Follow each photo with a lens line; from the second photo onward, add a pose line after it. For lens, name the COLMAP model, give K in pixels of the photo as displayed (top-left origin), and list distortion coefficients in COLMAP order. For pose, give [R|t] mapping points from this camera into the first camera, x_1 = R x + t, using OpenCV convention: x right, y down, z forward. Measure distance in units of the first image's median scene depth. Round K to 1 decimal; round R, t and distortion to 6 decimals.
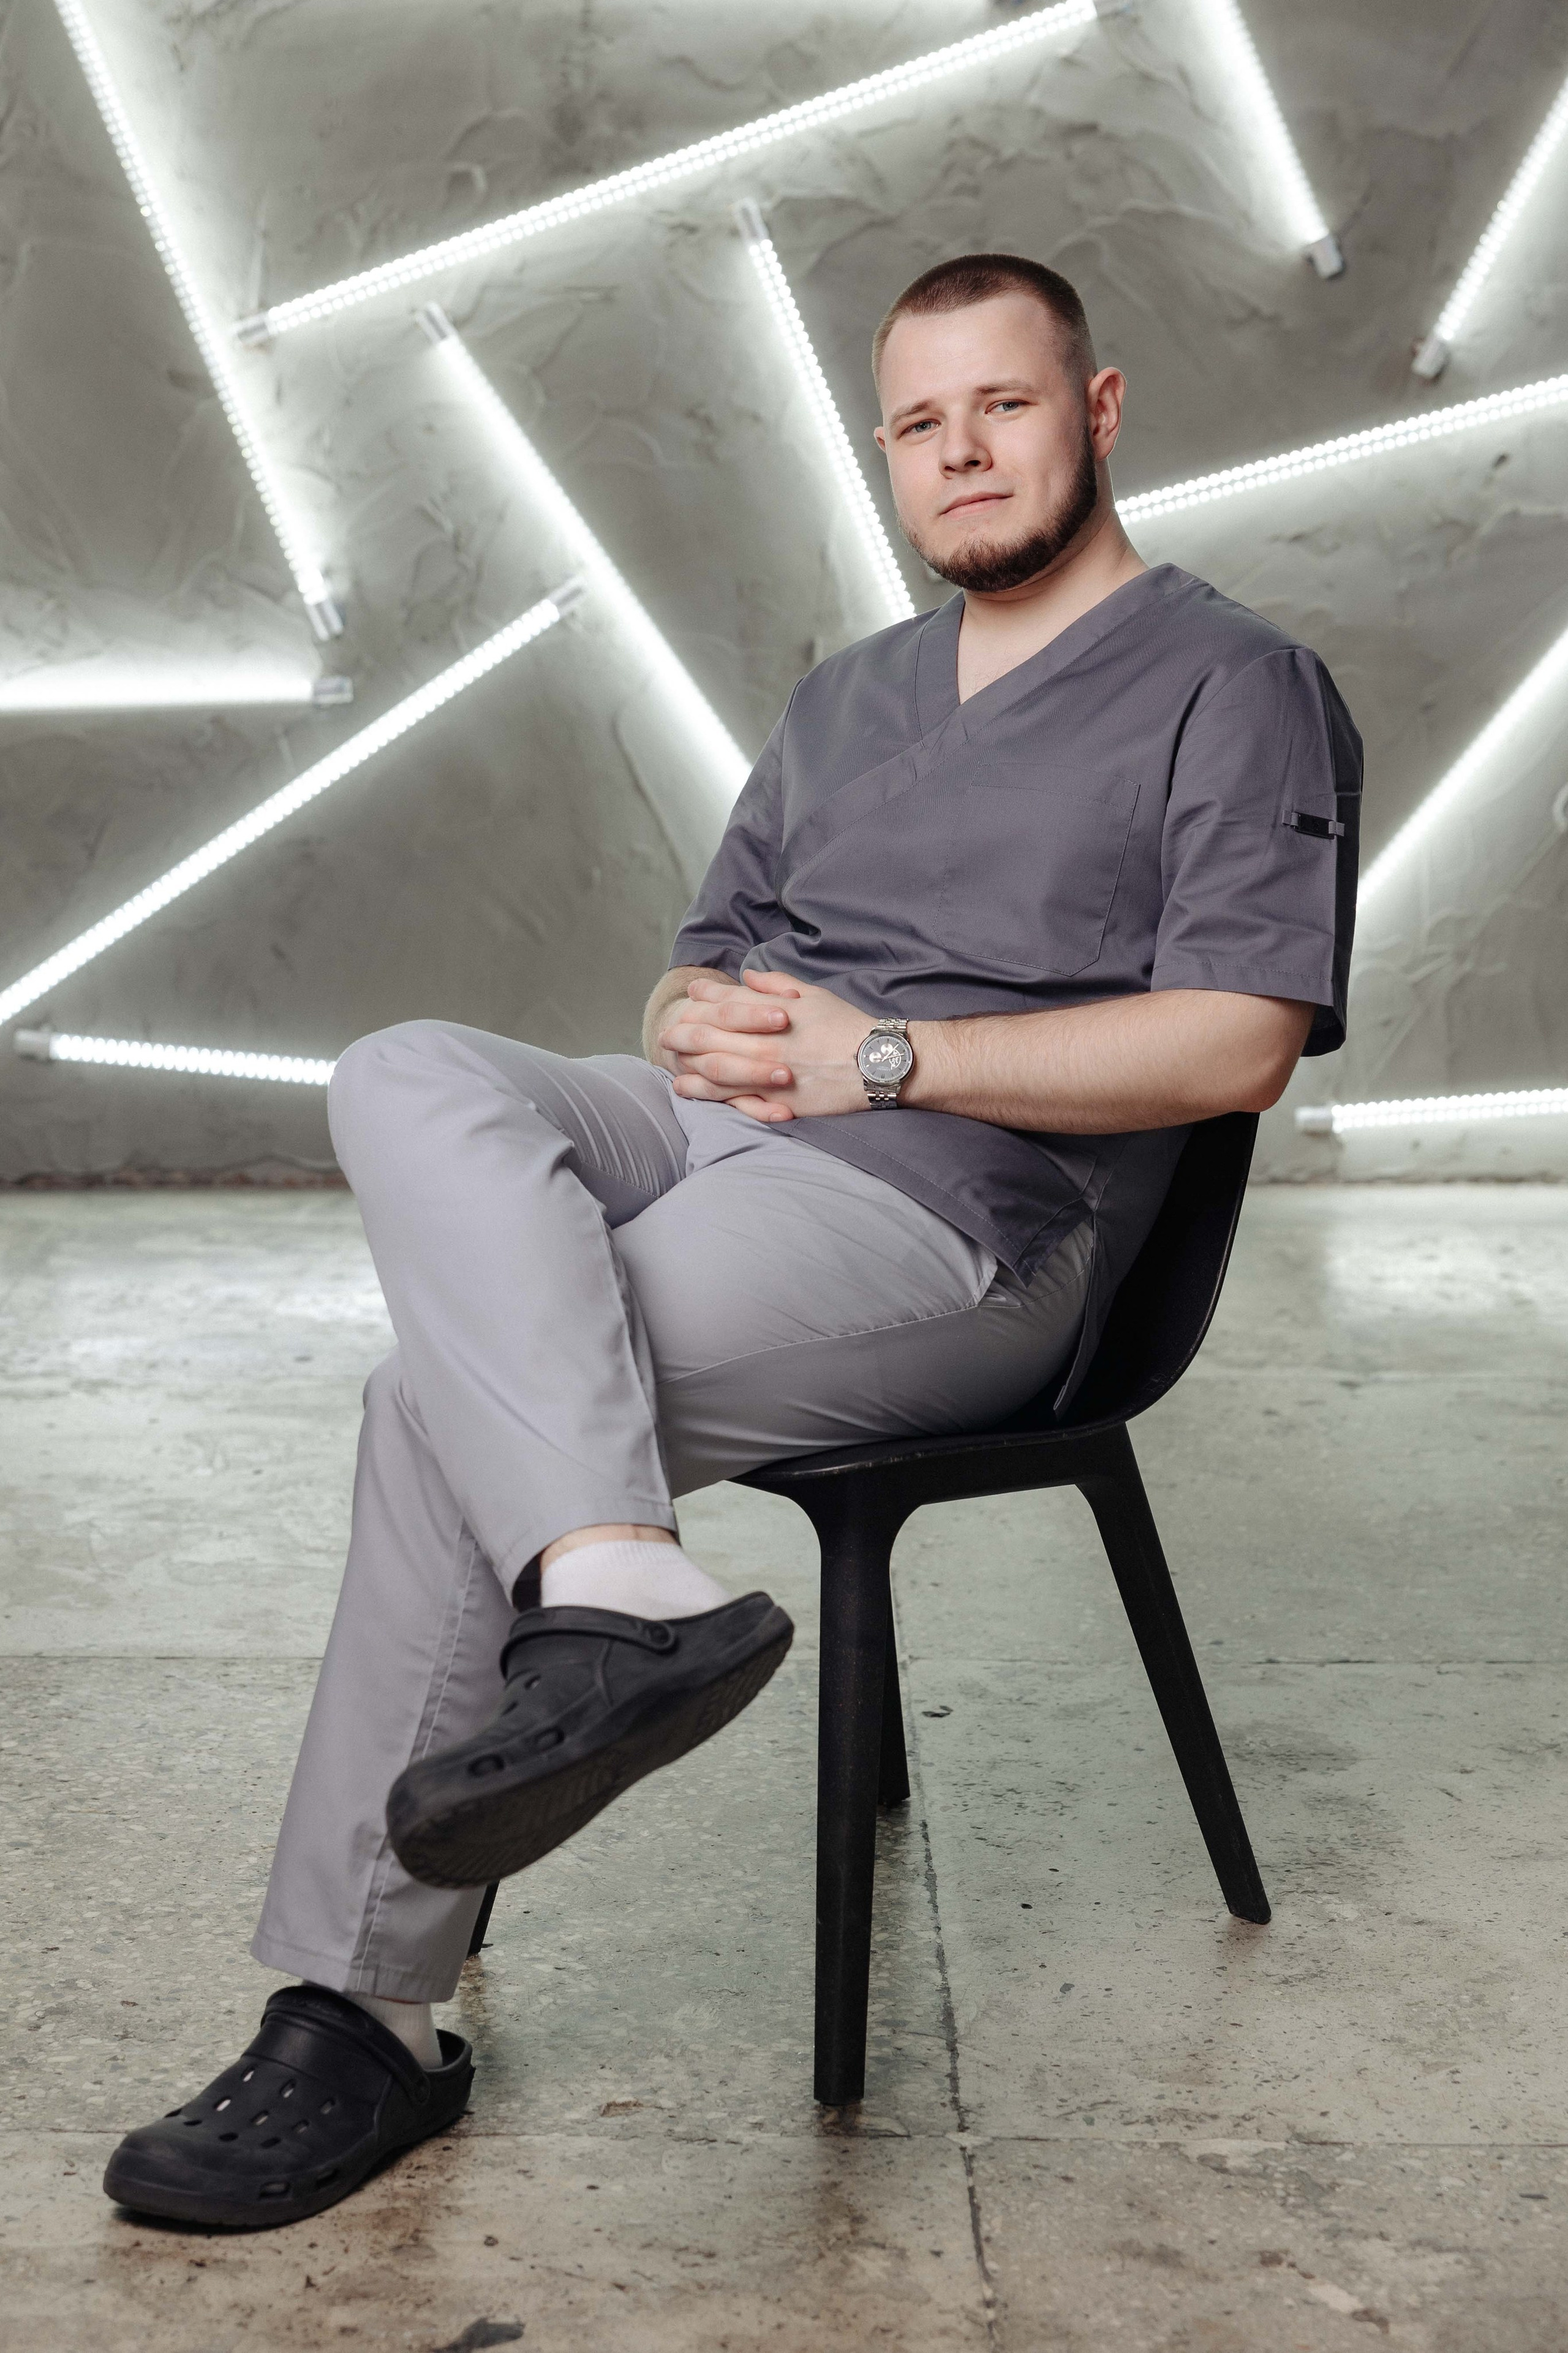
lens RADIAL K [[4484.1, 0, 768.0], [0, 4484.1, 1134.6], [0, 0, 1]] dist [0.070548, 0.000000]
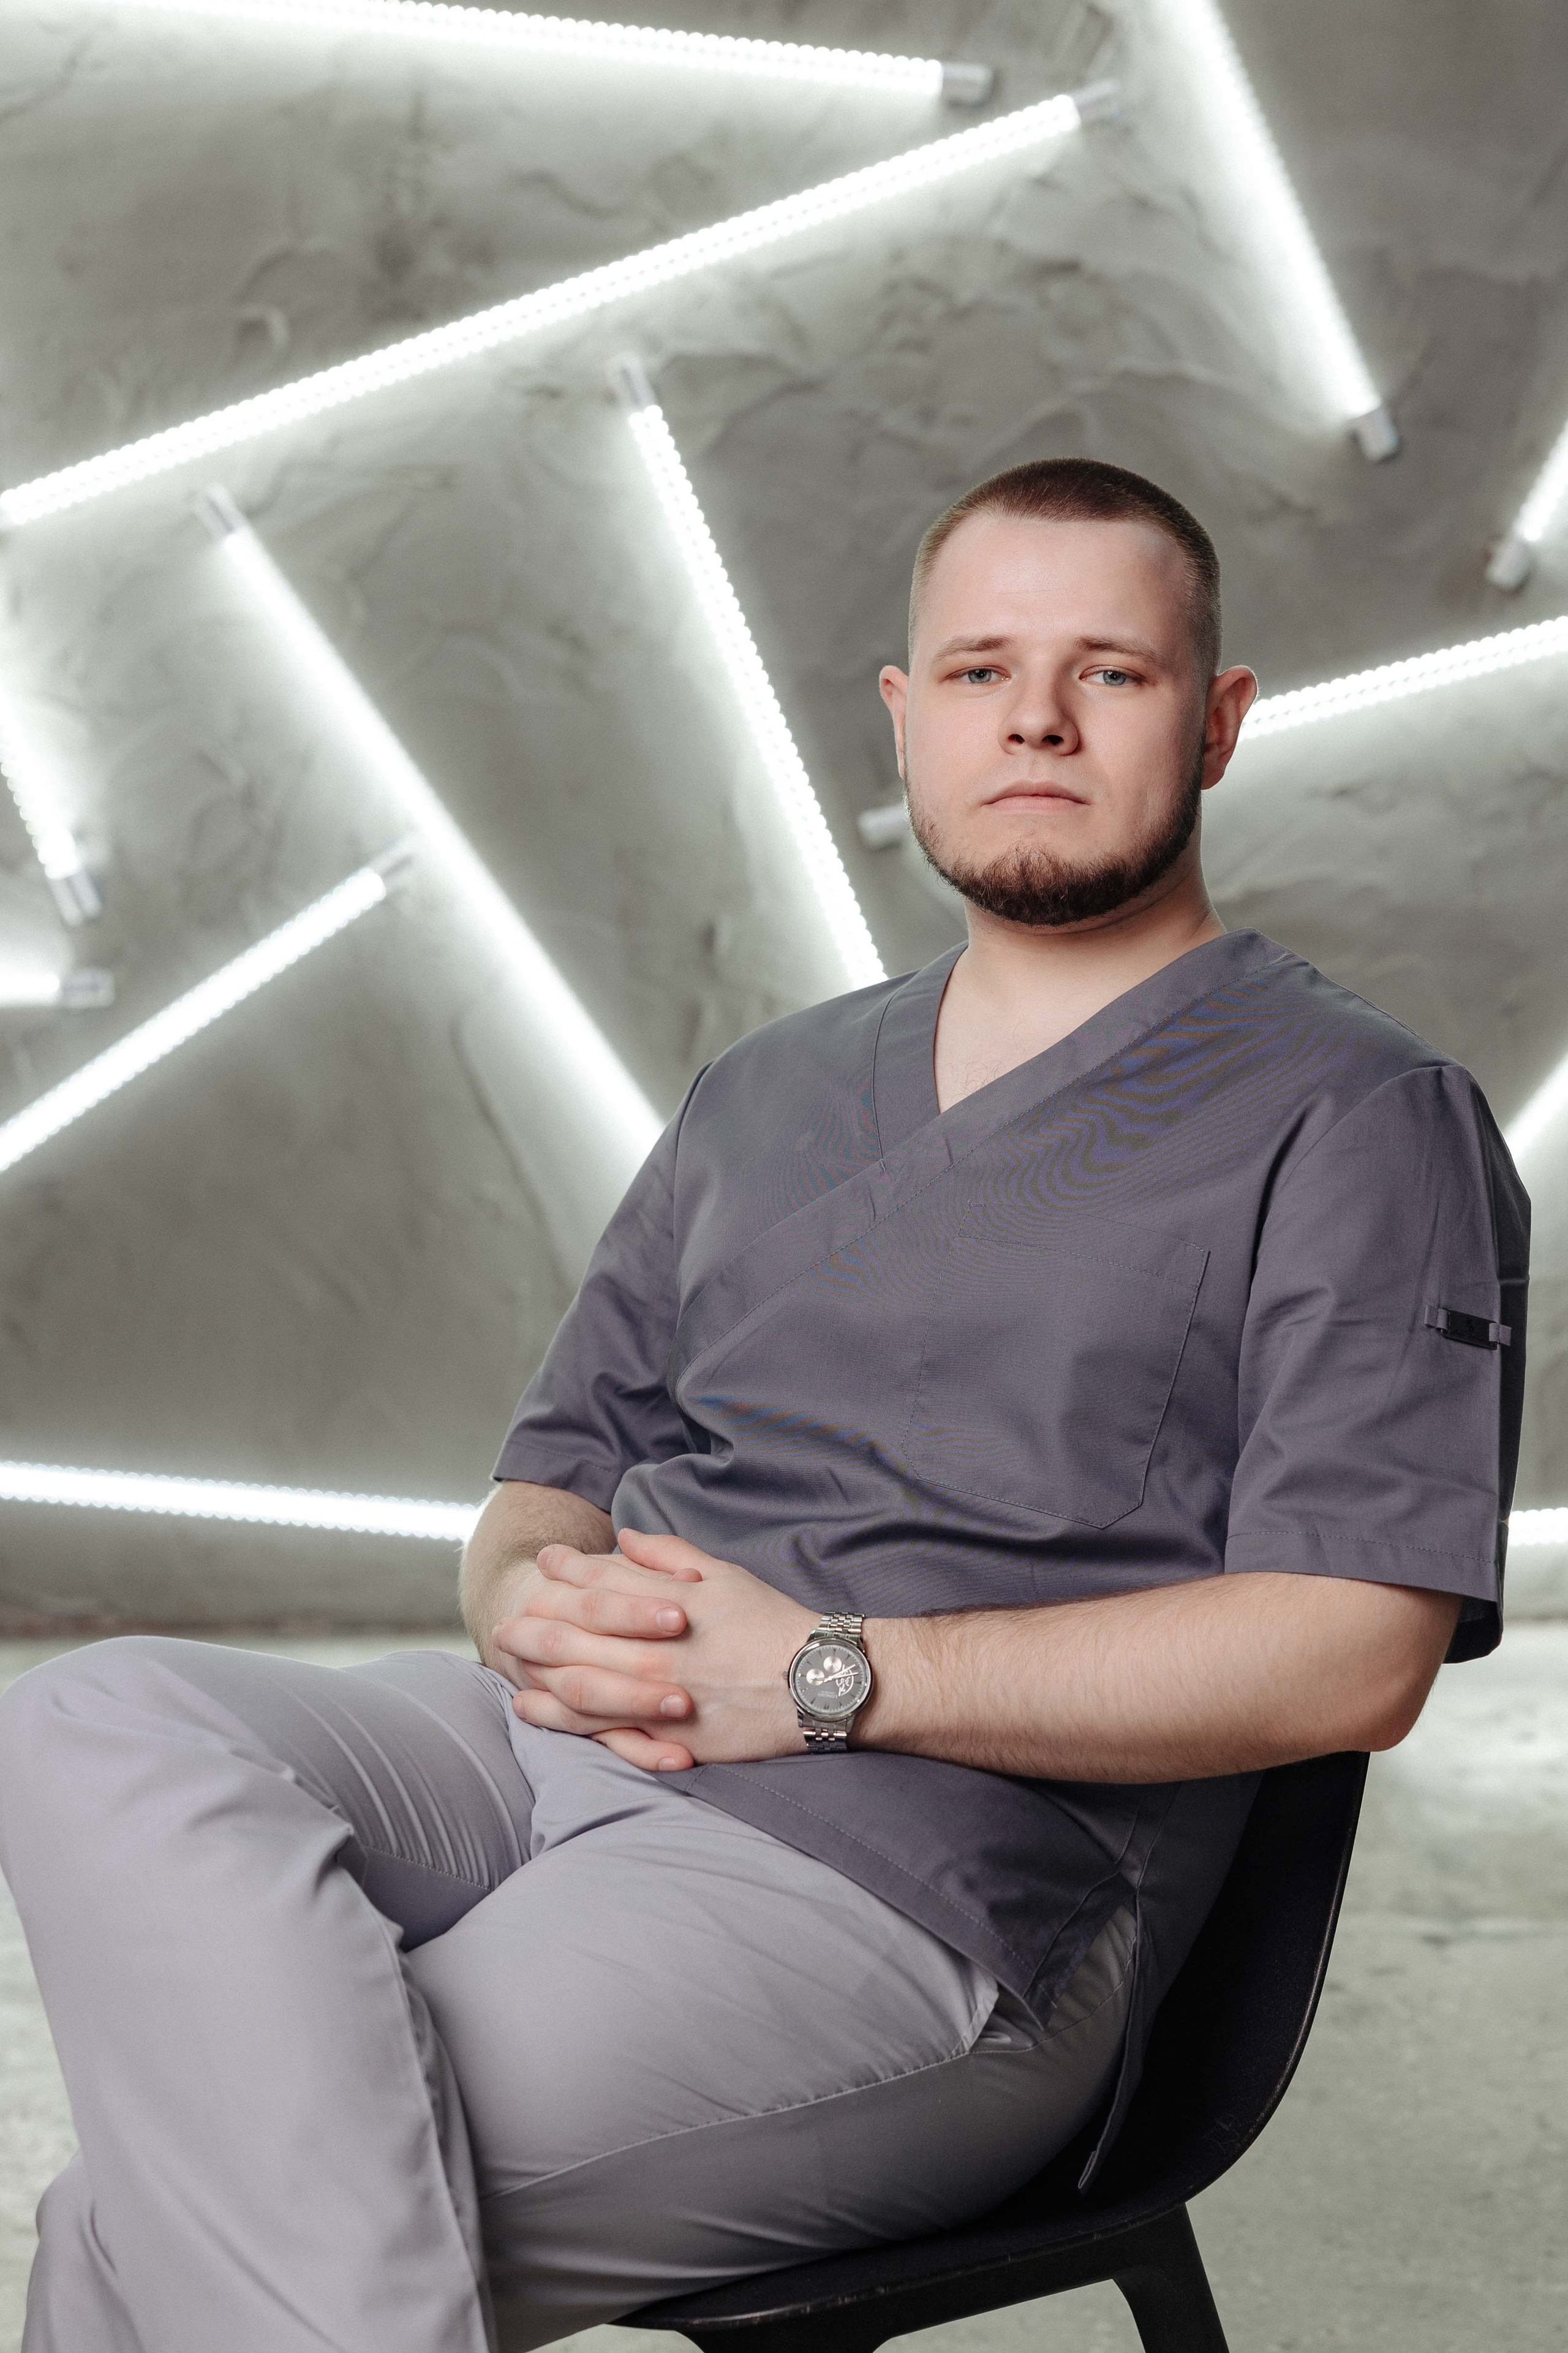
lens RADIAL K [[5172.7, 0, 853.1], [0, 5172.7, 1198.0], [0, 0, 1]] dist [0.026965, 0.000000]
pose [[0.999300, -0.001795, 0.037380, 0.000627], [0.003180, 0.999310, -0.037009, -0.031014], [-0.037288, 0.037102, 0.998616, 0.119760]]
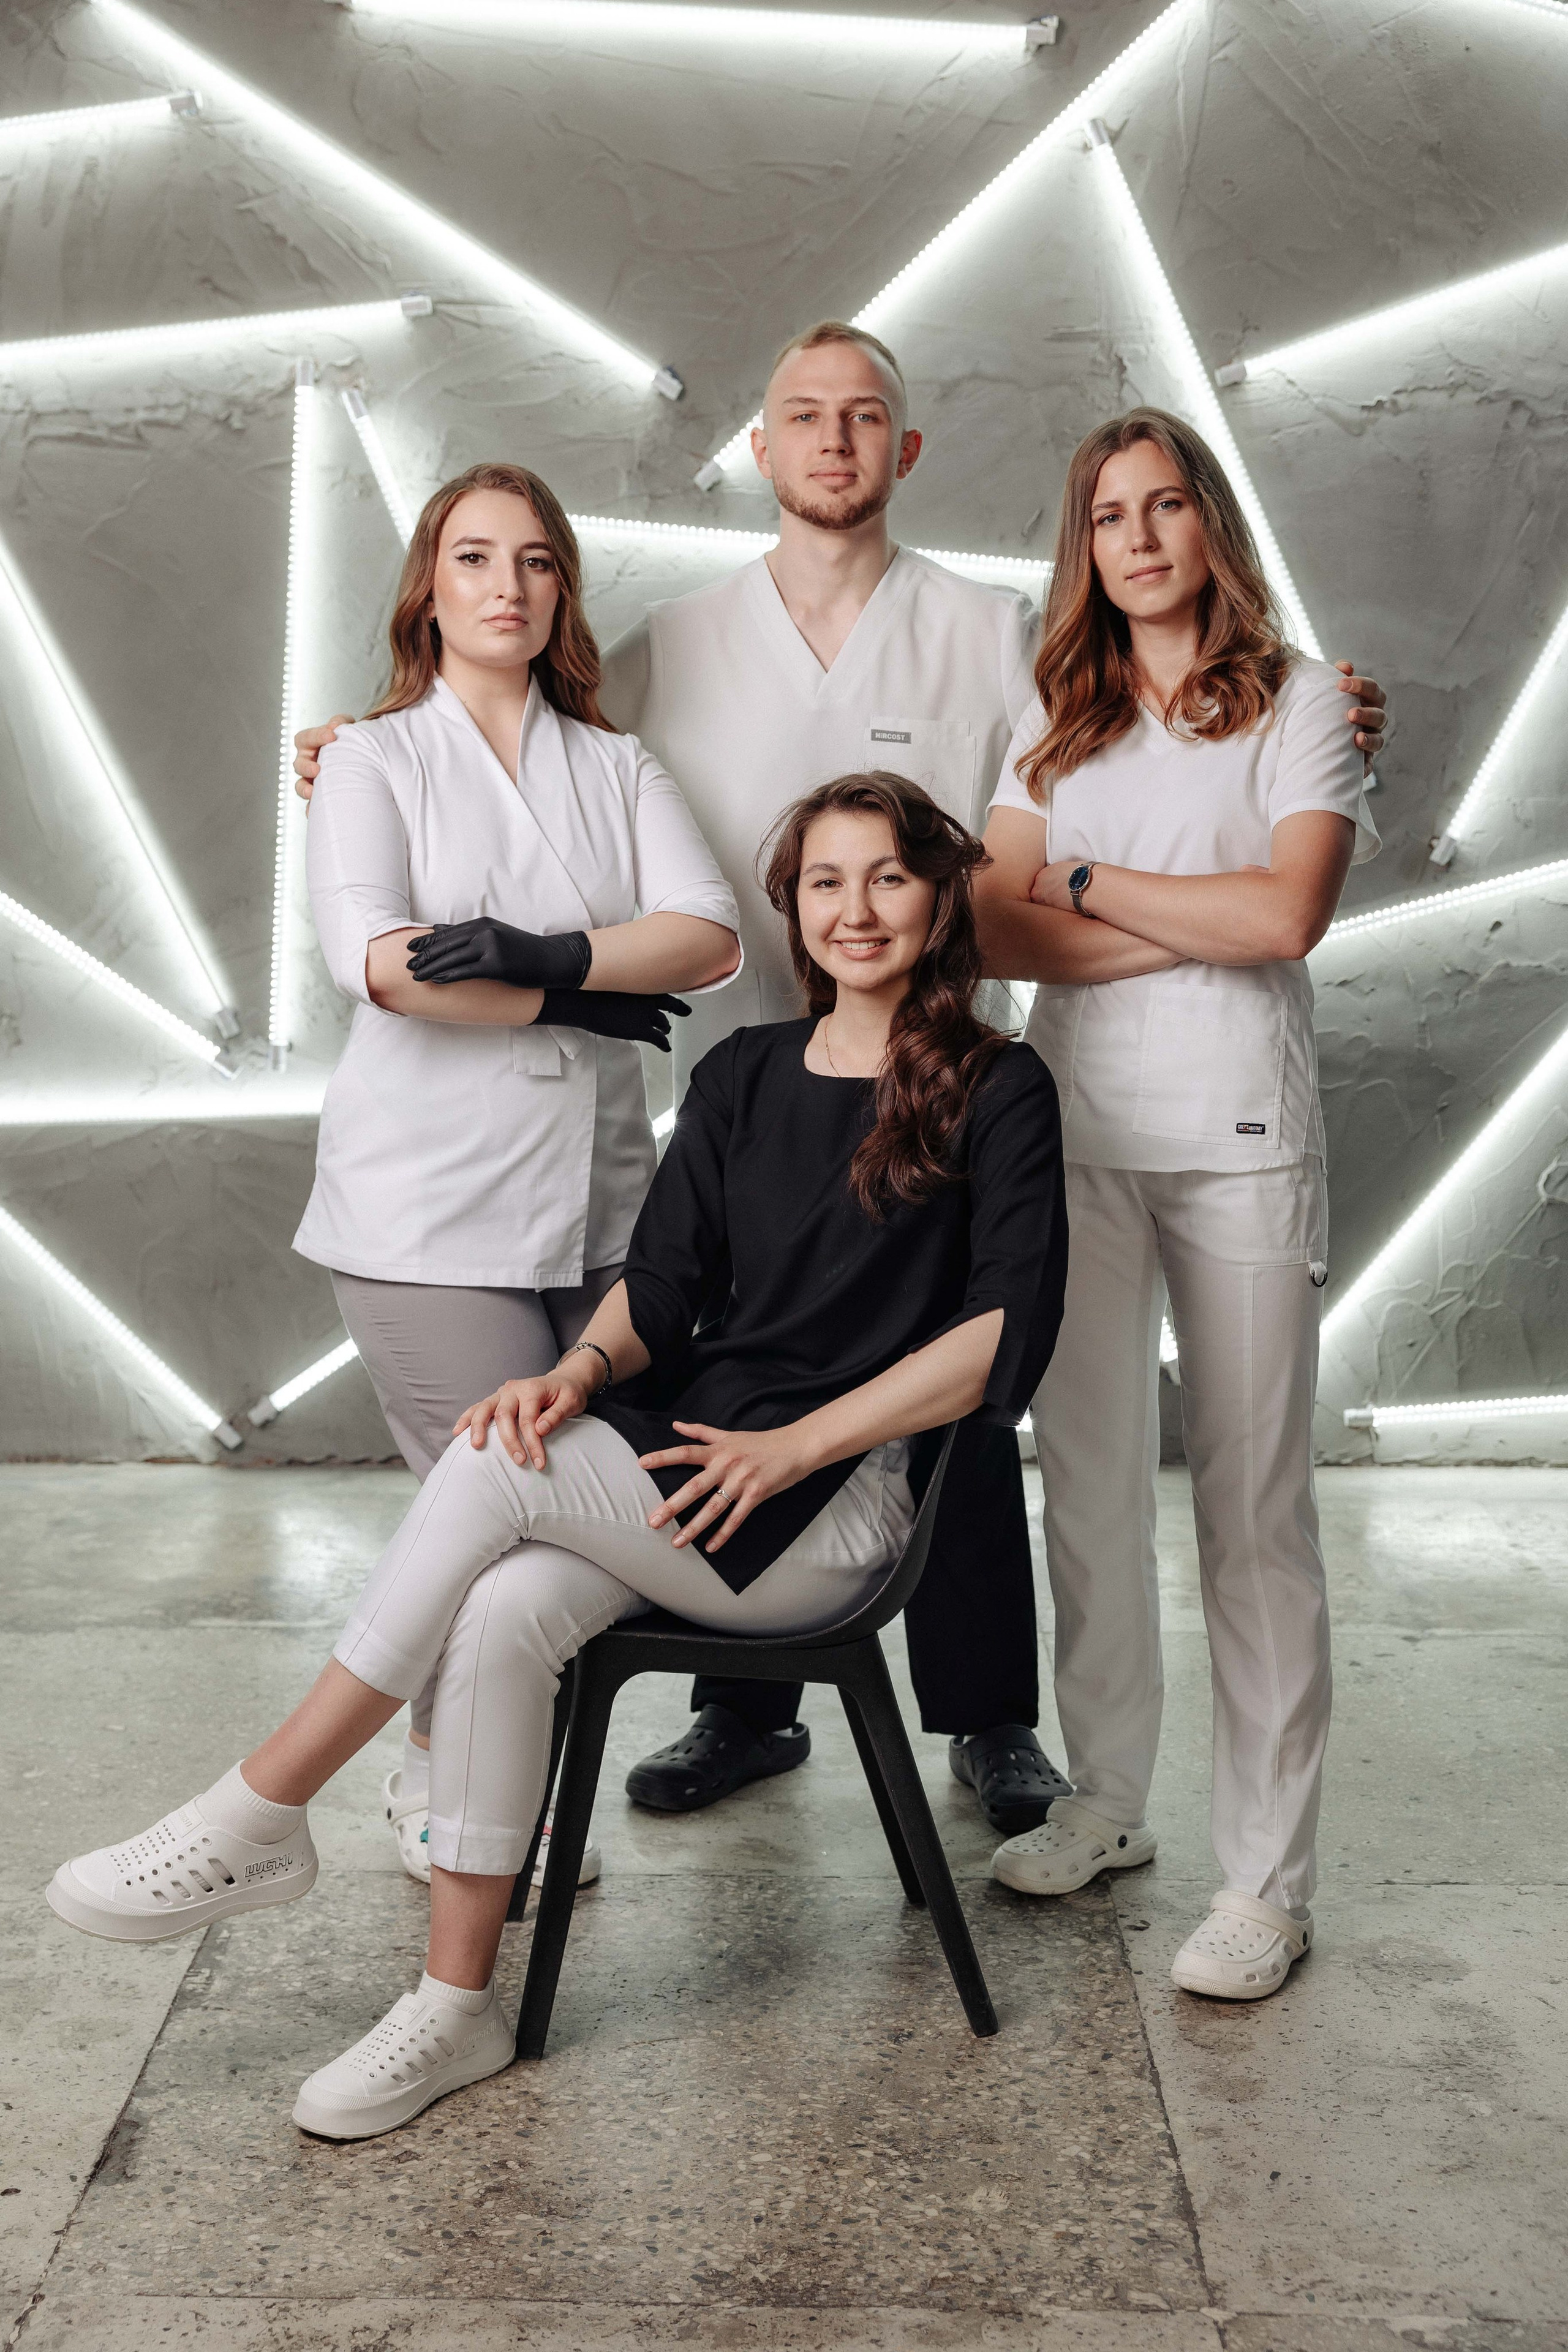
lens RADIAL K [[3287.9, 0, 774.7], [0, 3287.9, 1178.0], [0, 0, 1]] dist [0.038188, 0.000000]
pose [[0.999789, 0.000501, -0.020534, -0.031871], [-0.001512, 0.998784, -0.049274, -0.026998], [0.020484, 0.049295, 0.998574, 0.021790]]
